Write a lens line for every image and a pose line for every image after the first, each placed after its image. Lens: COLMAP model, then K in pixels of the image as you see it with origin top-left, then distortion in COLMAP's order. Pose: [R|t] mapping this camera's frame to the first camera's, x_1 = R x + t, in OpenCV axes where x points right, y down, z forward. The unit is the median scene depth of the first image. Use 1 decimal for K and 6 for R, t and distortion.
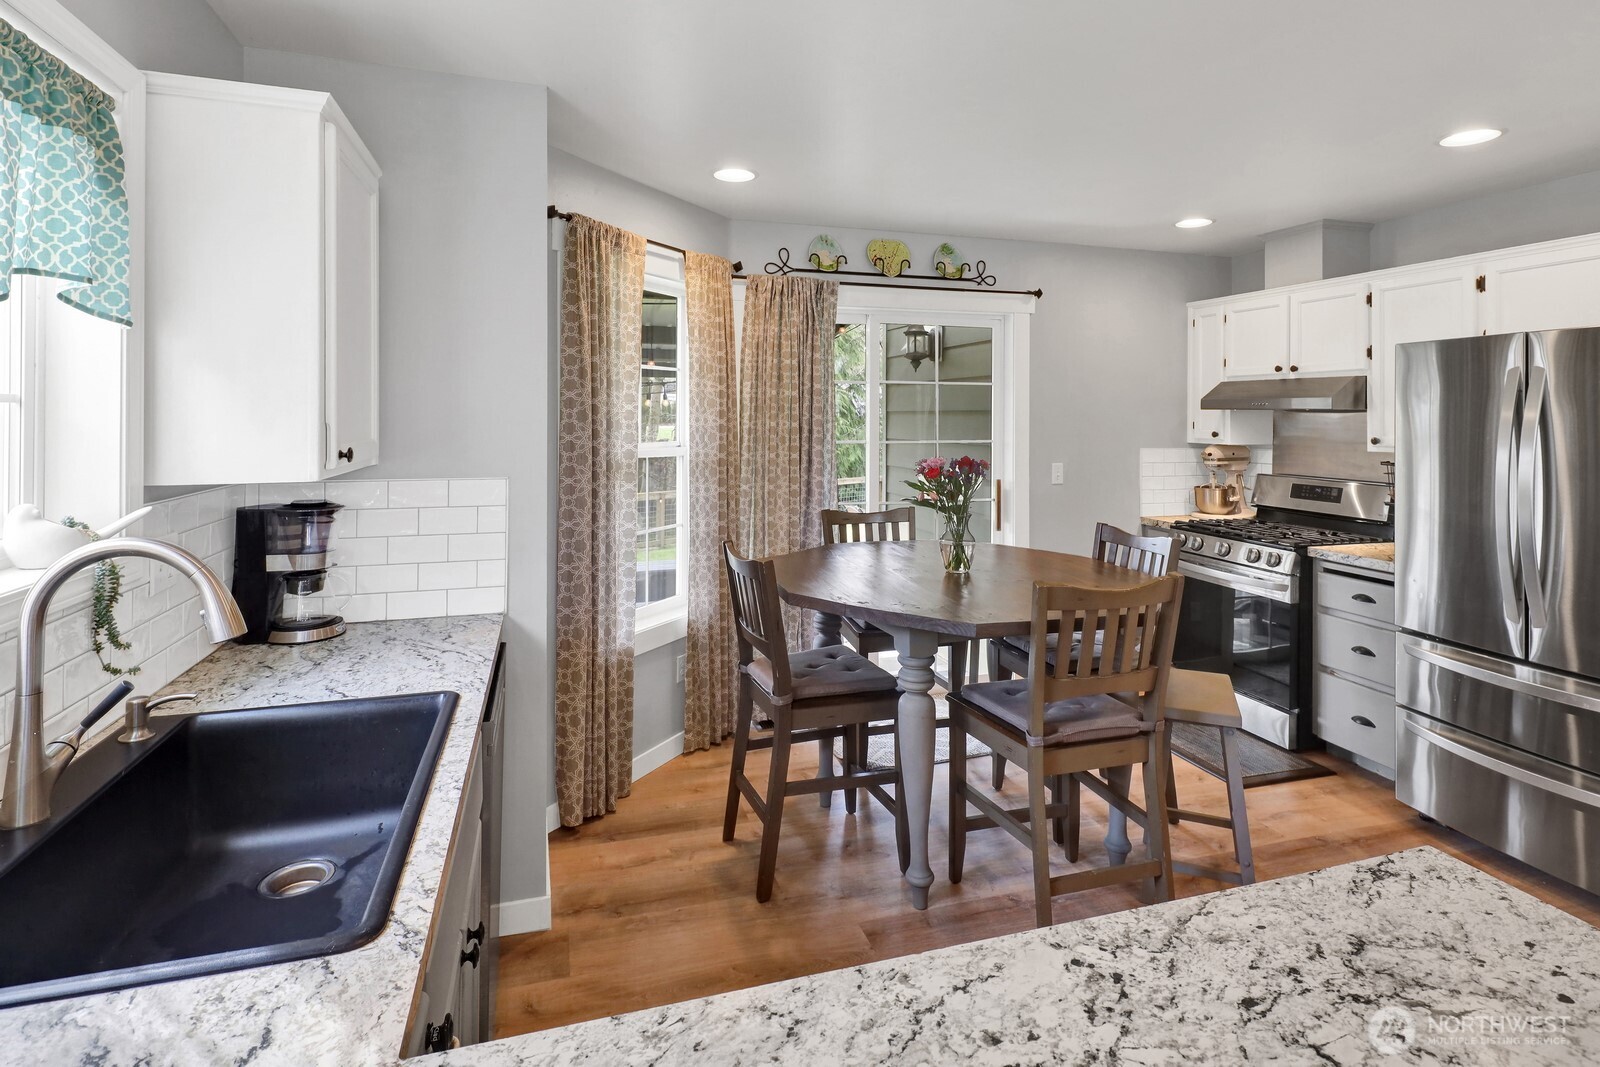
lens RADIAL K [[802.5, 0, 797.1], [0, 802.5, 412.5], [0, 0, 1]] dist [0.006758, -0.001207]
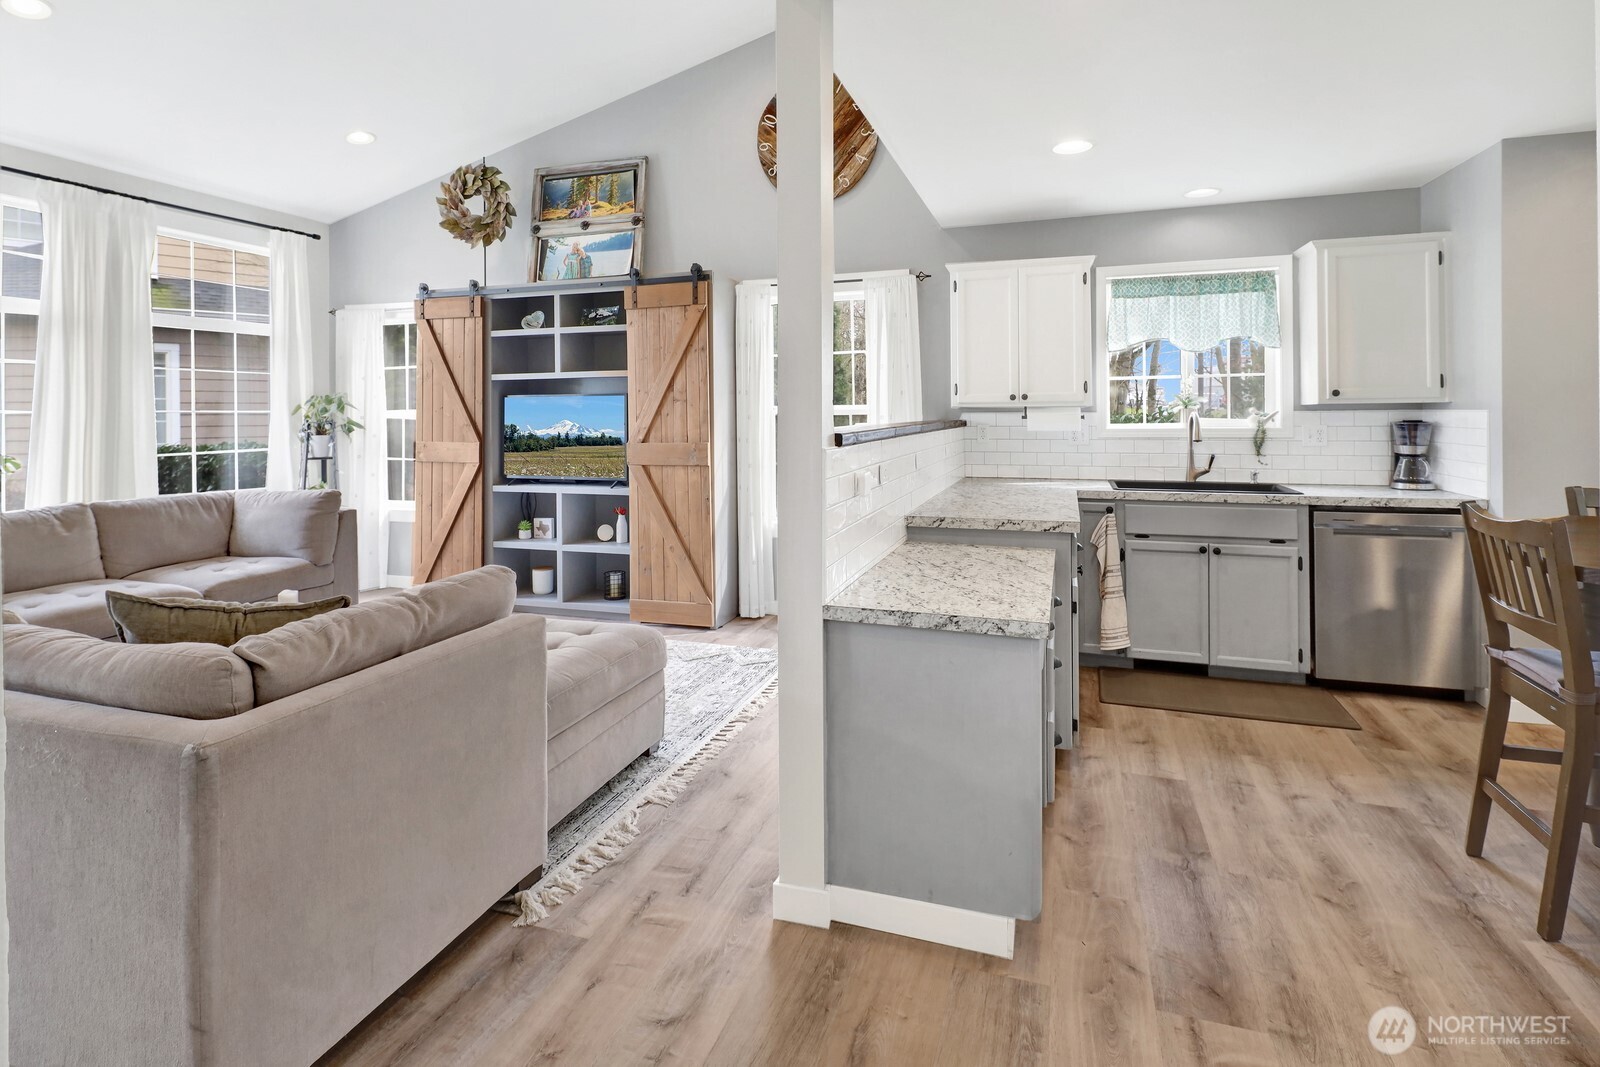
lens RADIAL K [[802.5, 0, 810.4], [0, 802.5, 412.3], [0, 0, 1]] dist [0.006758, -0.001207]
pose [[-0.572267, 0.002499, -0.820064, 1.085536], [0.012679, 0.999903, -0.005801, 0.051576], [0.819970, -0.013717, -0.572243, 0.553798]]
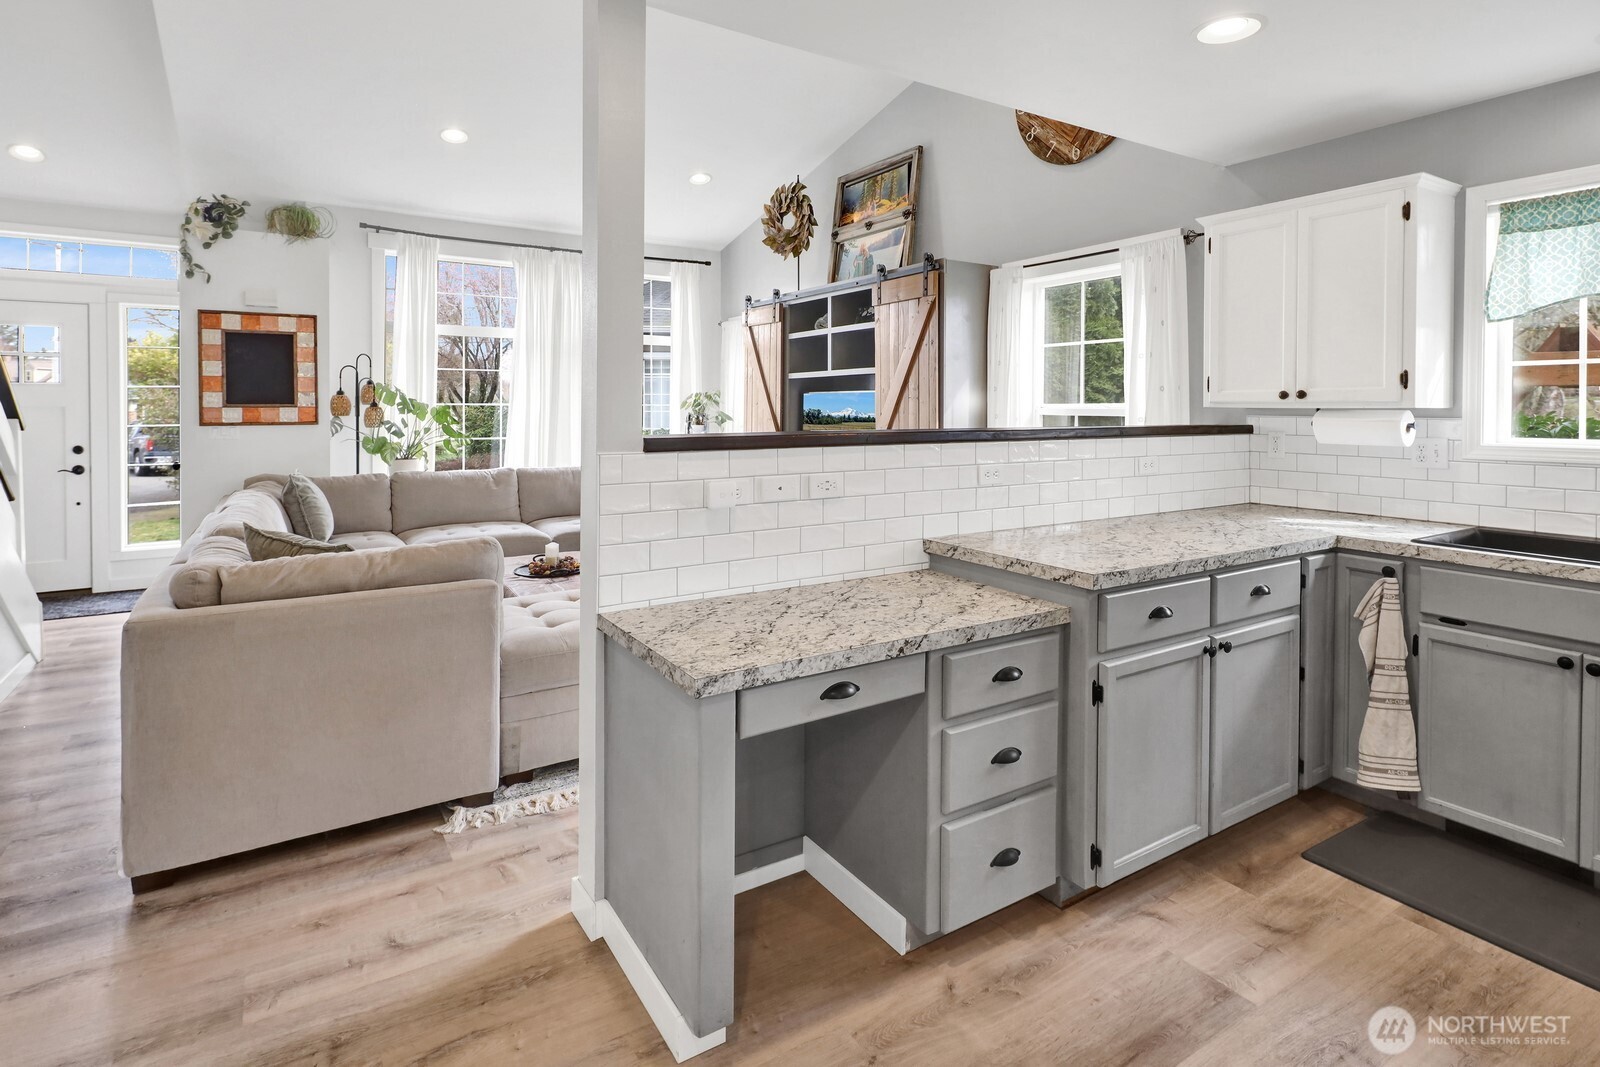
lens RADIAL K [[815.9, 0, 830.3], [0, 815.9, 415.4], [0, 0, 1]] dist [0.006679, -0.002906]
pose [[-0.963186, -0.001213, -0.268834, 0.601460], [-0.002248, 0.999991, 0.003540, 0.045236], [0.268828, 0.004014, -0.963180, 0.826398]]
